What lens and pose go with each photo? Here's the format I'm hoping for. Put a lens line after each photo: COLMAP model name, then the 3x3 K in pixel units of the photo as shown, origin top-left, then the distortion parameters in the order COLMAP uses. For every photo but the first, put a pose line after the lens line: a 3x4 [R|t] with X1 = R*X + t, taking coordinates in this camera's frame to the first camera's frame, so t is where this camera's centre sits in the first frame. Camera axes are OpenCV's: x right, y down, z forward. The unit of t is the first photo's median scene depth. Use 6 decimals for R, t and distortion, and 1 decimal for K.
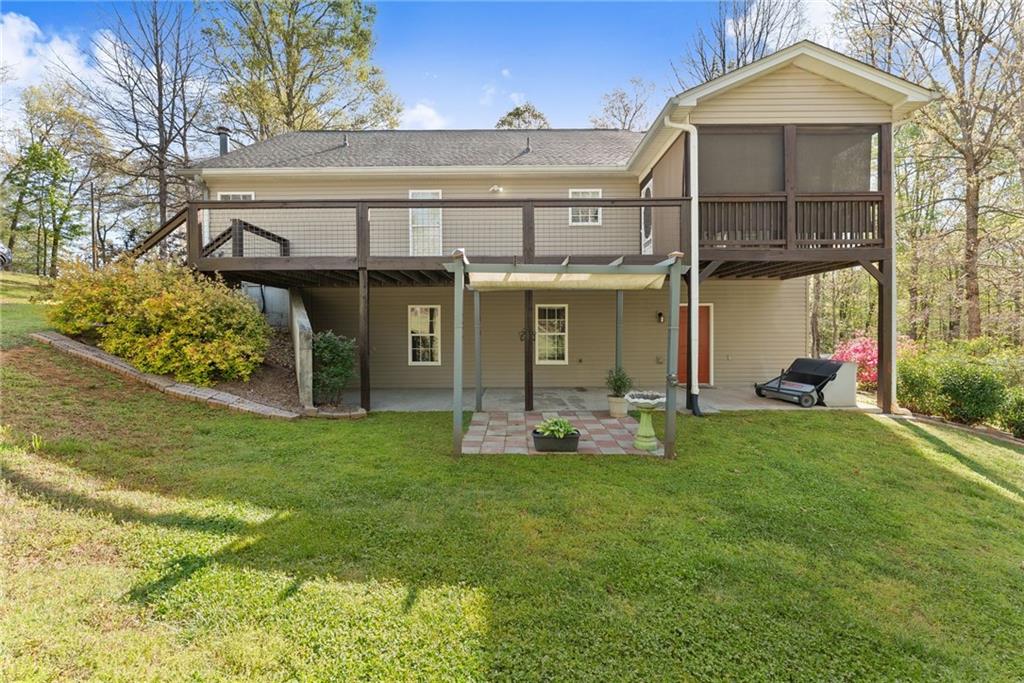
lens RADIAL K [[411.8, 0, 513.2], [0, 411.8, 338.8], [0, 0, 1]] dist [0.000907, -0.000110]
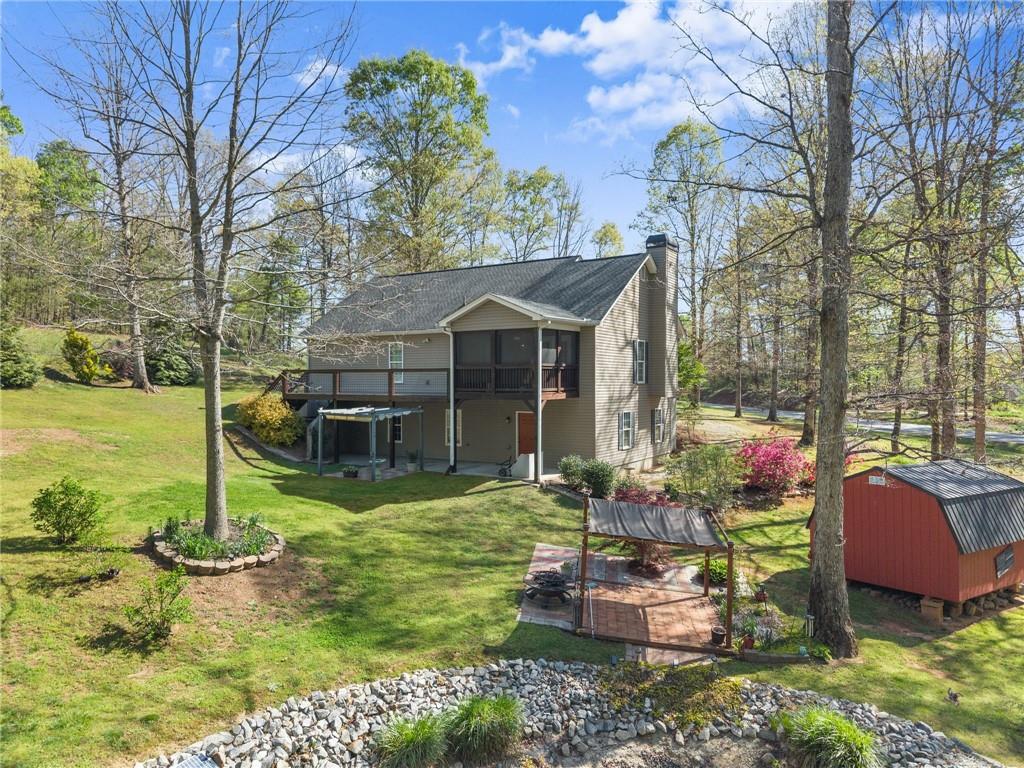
lens RADIAL K [[686.3, 0, 512.0], [0, 686.3, 384.0], [0, 0, 1]] dist [0.005107, -0.000027]
pose [[0.846651, 0.011747, -0.532018, 2.428491], [-0.011680, 0.999926, 0.003491, -0.275397], [0.532020, 0.003258, 0.846726, -1.658469]]
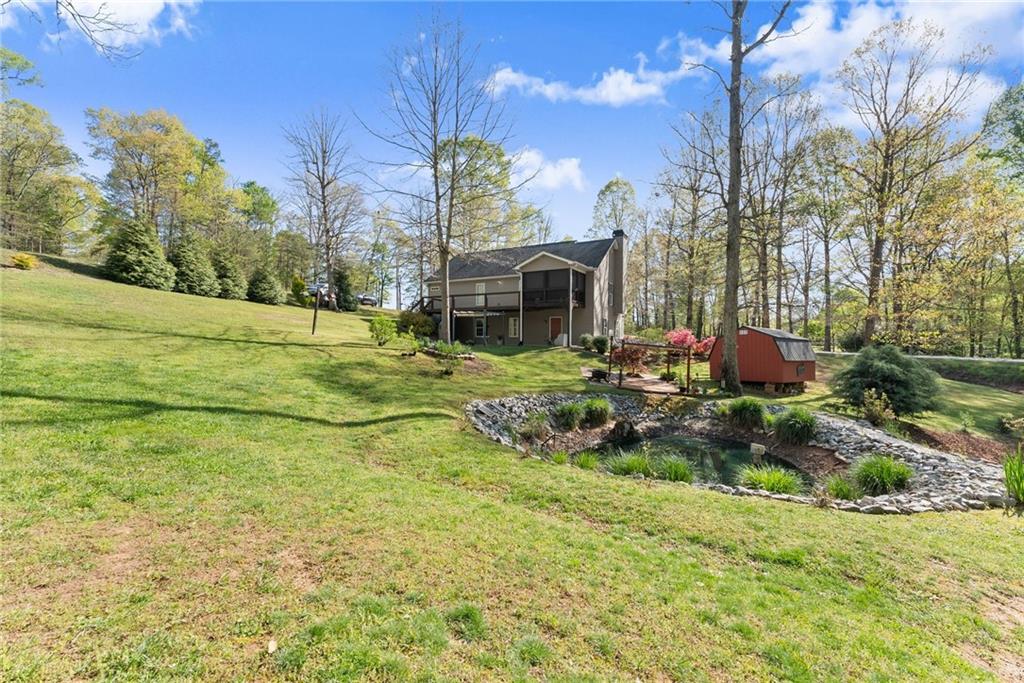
lens RADIAL K [[411.8, 0, 513.2], [0, 411.8, 338.8], [0, 0, 1]] dist [0.000907, -0.000110]
pose [[0.878191, 0.011718, -0.478166, 2.206295], [-0.018546, 0.999782, -0.009560, 0.145813], [0.477950, 0.017263, 0.878217, -2.432590]]
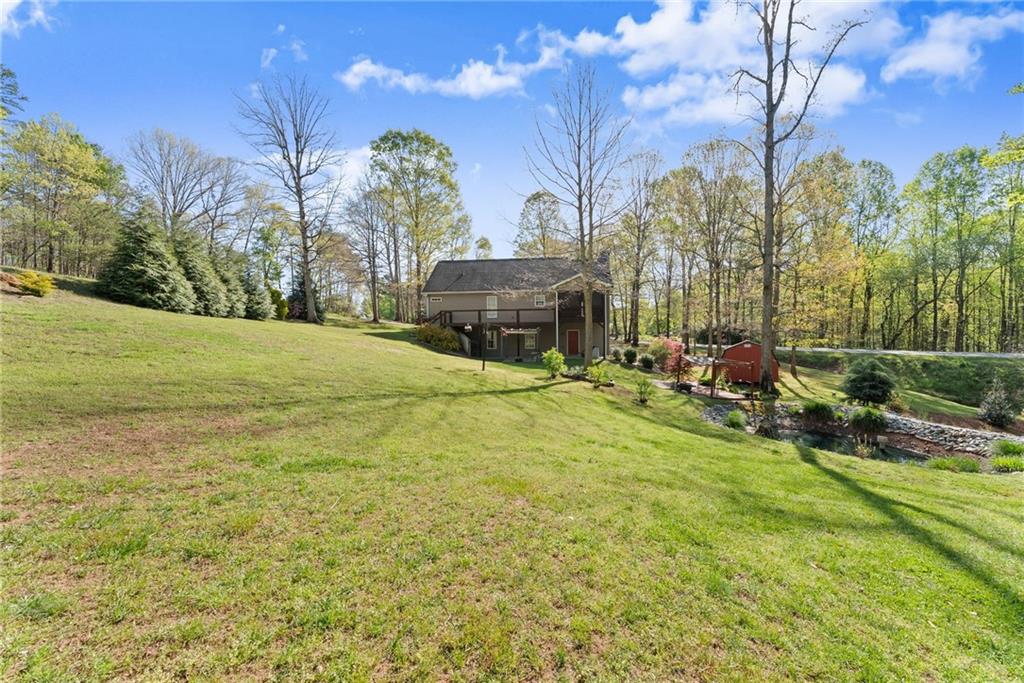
lens RADIAL K [[411.8, 0, 513.2], [0, 411.8, 338.8], [0, 0, 1]] dist [0.000907, -0.000110]
pose [[0.994972, -0.002667, -0.100121, 0.408403], [0.004533, 0.999820, 0.018421, -0.106752], [0.100054, -0.018782, 0.994805, -3.207442]]
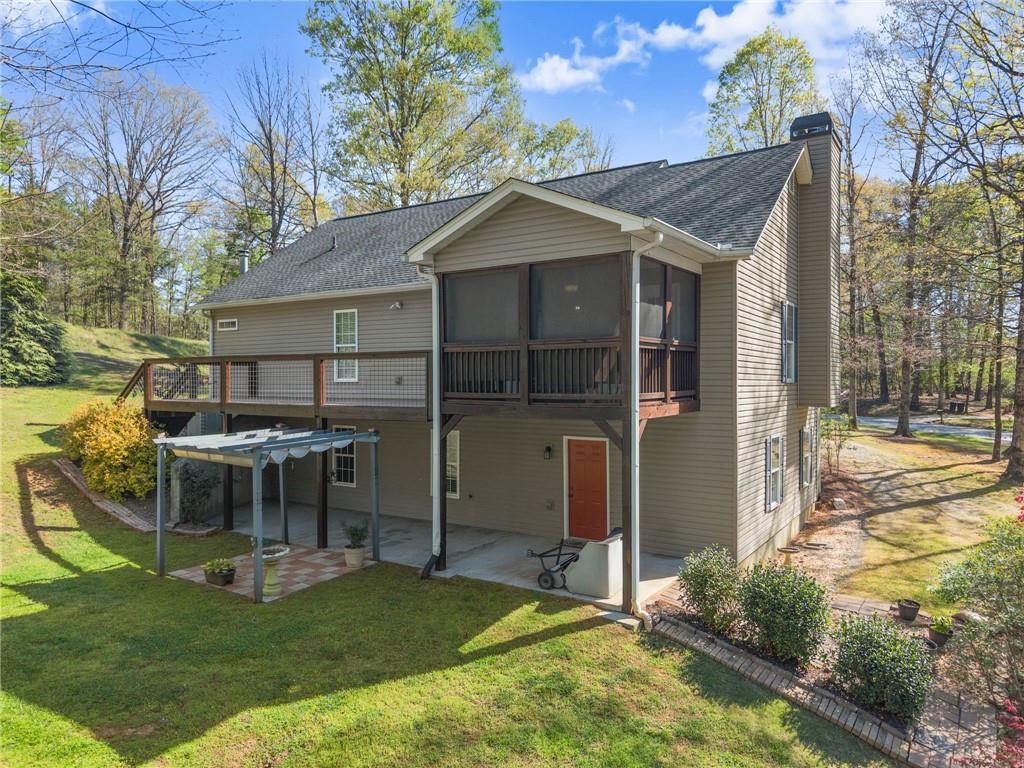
lens RADIAL K [[686.3, 0, 512.0], [0, 686.3, 384.0], [0, 0, 1]] dist [0.005107, -0.000027]
pose [[0.840573, 0.011424, -0.541578, 1.427085], [-0.010876, 0.999932, 0.004212, -0.267973], [0.541589, 0.002350, 0.840640, -0.247211]]
